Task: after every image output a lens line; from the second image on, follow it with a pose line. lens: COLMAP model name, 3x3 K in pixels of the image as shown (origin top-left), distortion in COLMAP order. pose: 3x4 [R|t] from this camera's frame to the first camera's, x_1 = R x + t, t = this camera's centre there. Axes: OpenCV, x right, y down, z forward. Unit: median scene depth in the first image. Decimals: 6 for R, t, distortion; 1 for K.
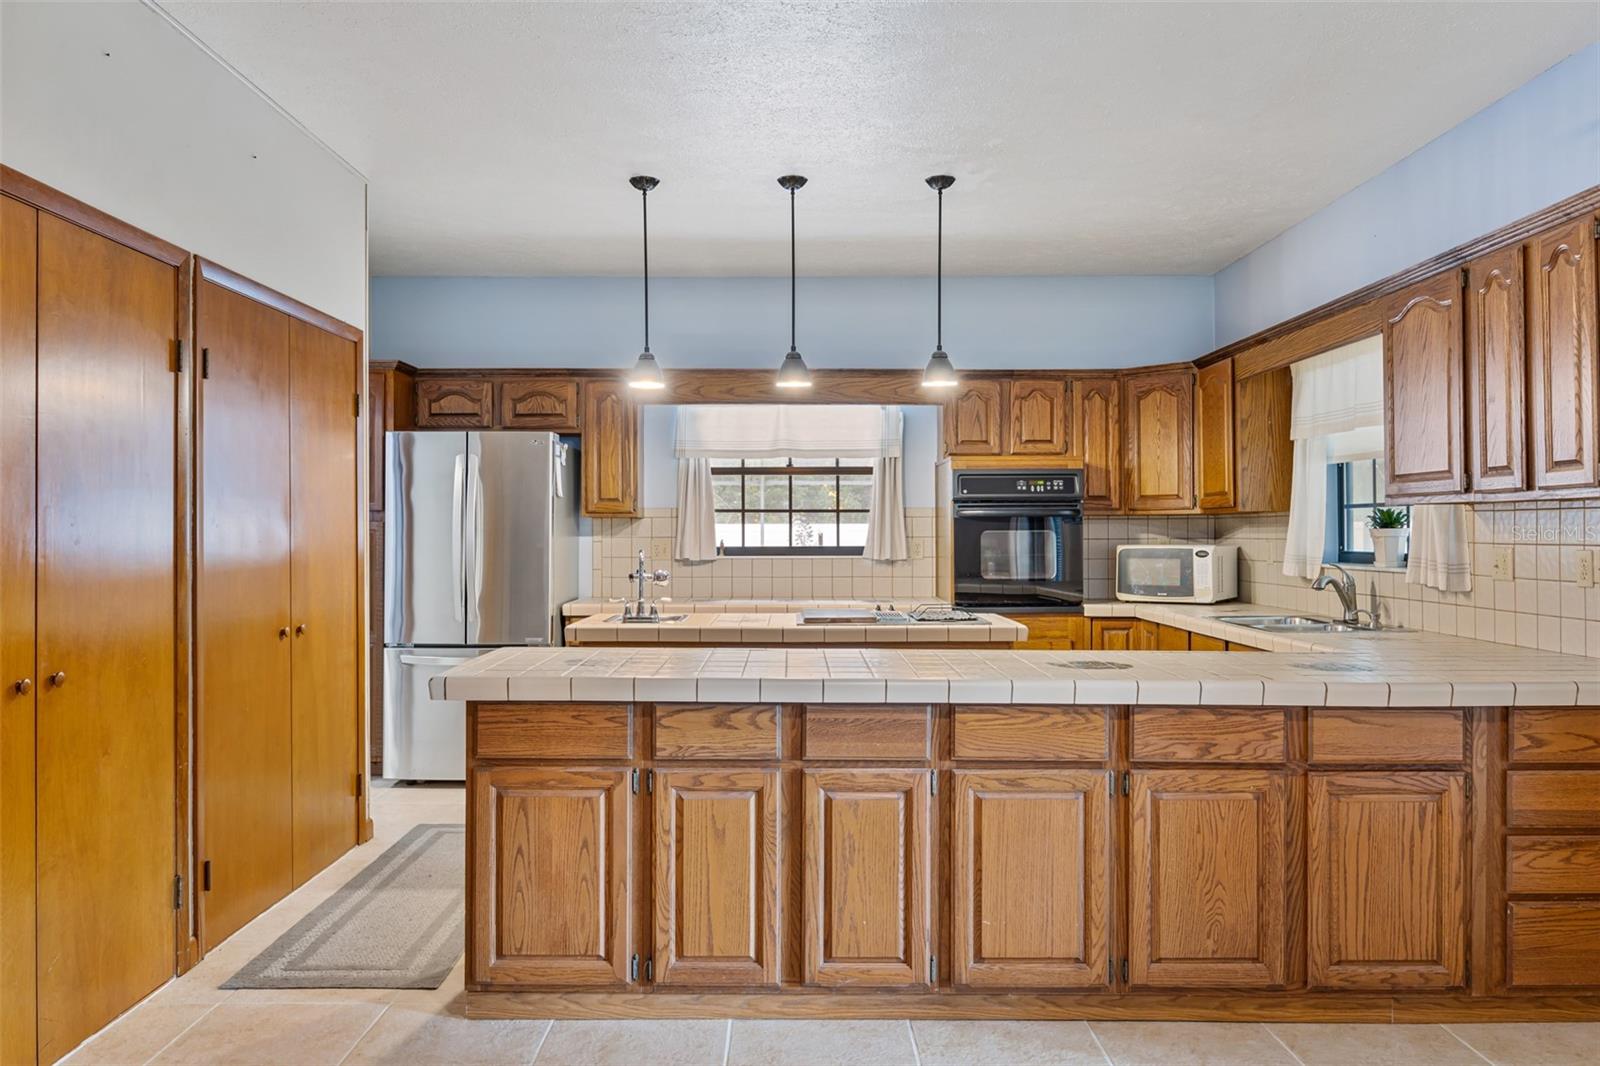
lens RADIAL K [[1175.1, 0, 787.5], [0, 1175.1, 531.8], [0, 0, 1]] dist [0.000263, -0.003501]
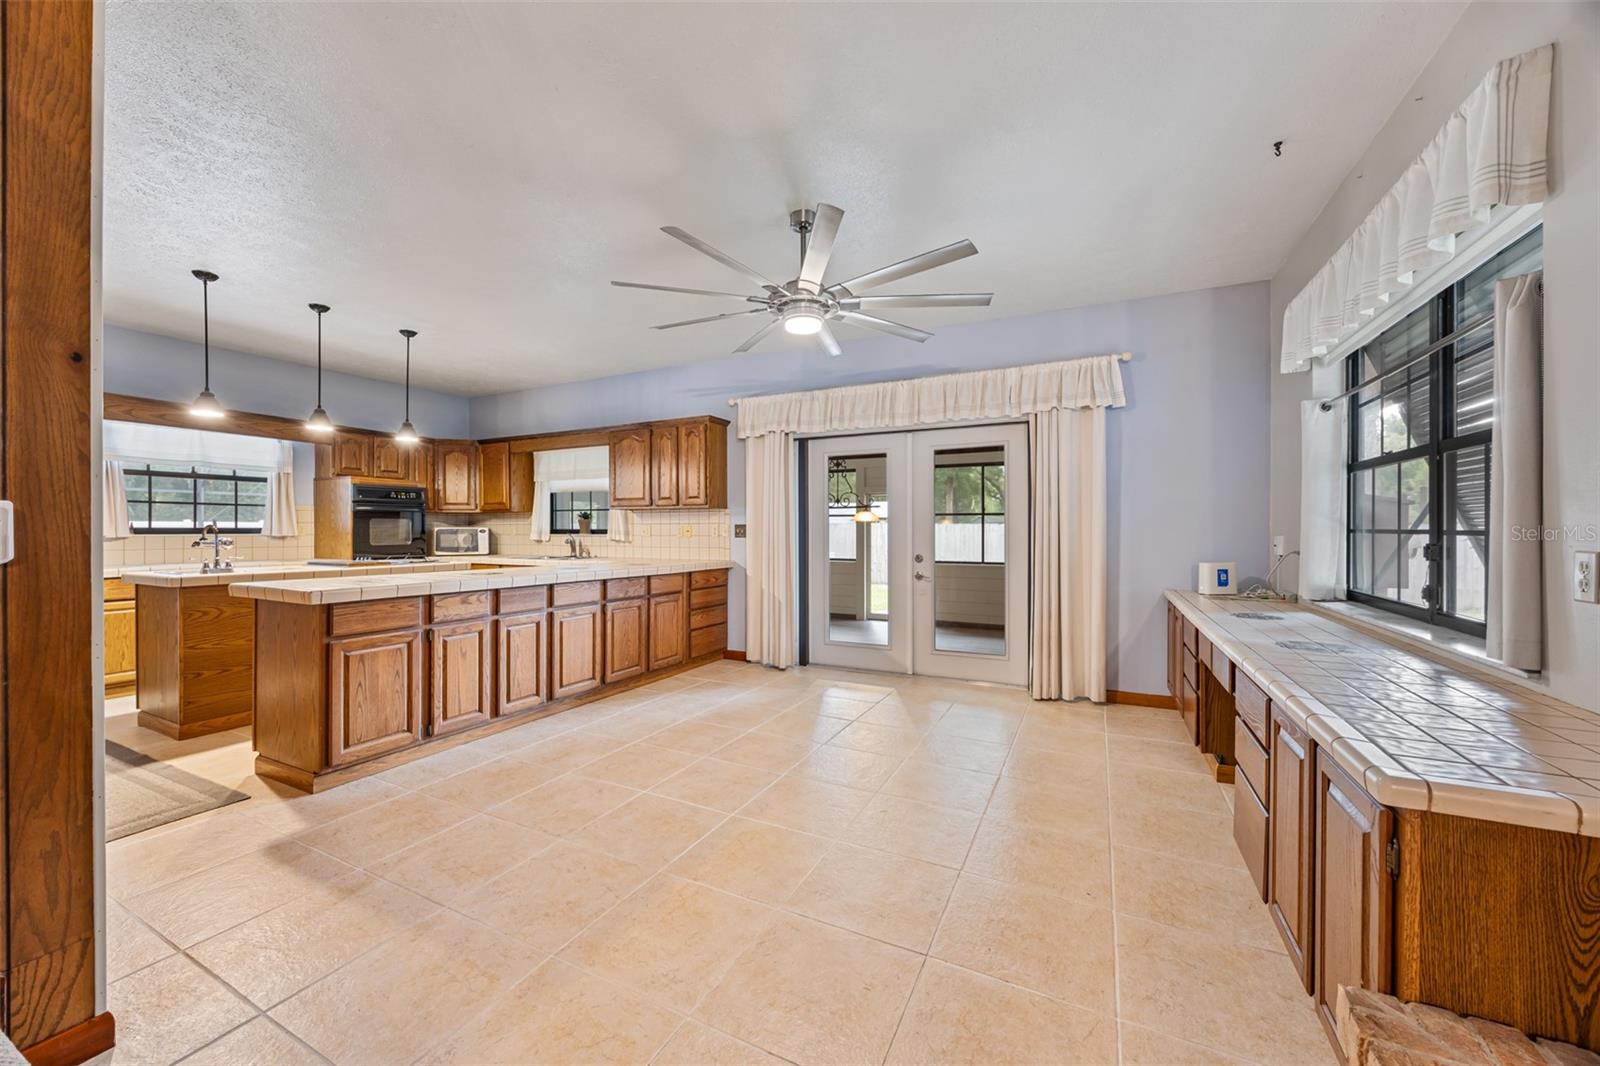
lens RADIAL K [[609.8, 0, 796.3], [0, 609.8, 539.2], [0, 0, 1]] dist [-0.001282, -0.000119]
pose [[0.446837, -0.011276, 0.894545, -0.382249], [0.000346, 0.999923, 0.012431, 0.019595], [-0.894615, -0.005245, 0.446806, -0.004829]]
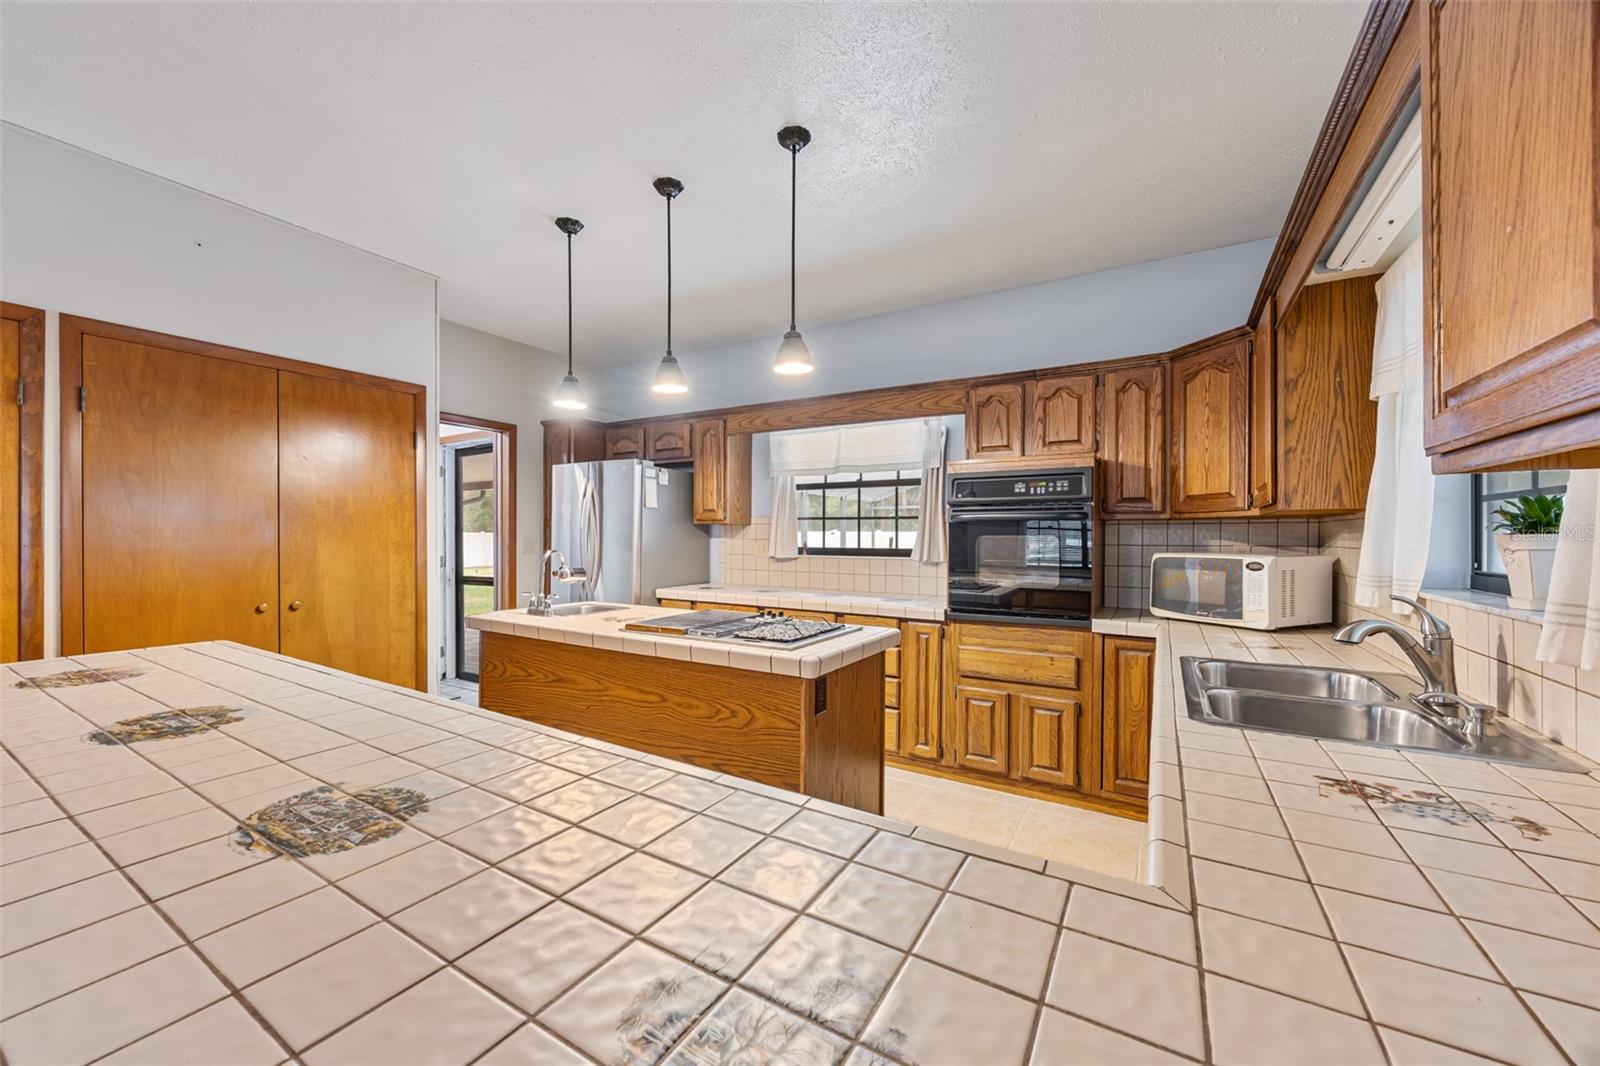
lens RADIAL K [[609.8, 0, 796.3], [0, 609.8, 539.2], [0, 0, 1]] dist [-0.001282, -0.000119]
pose [[0.857478, 0.008815, -0.514444, 0.298178], [-0.006138, 0.999957, 0.006903, -0.000377], [0.514483, -0.002761, 0.857496, 0.491244]]
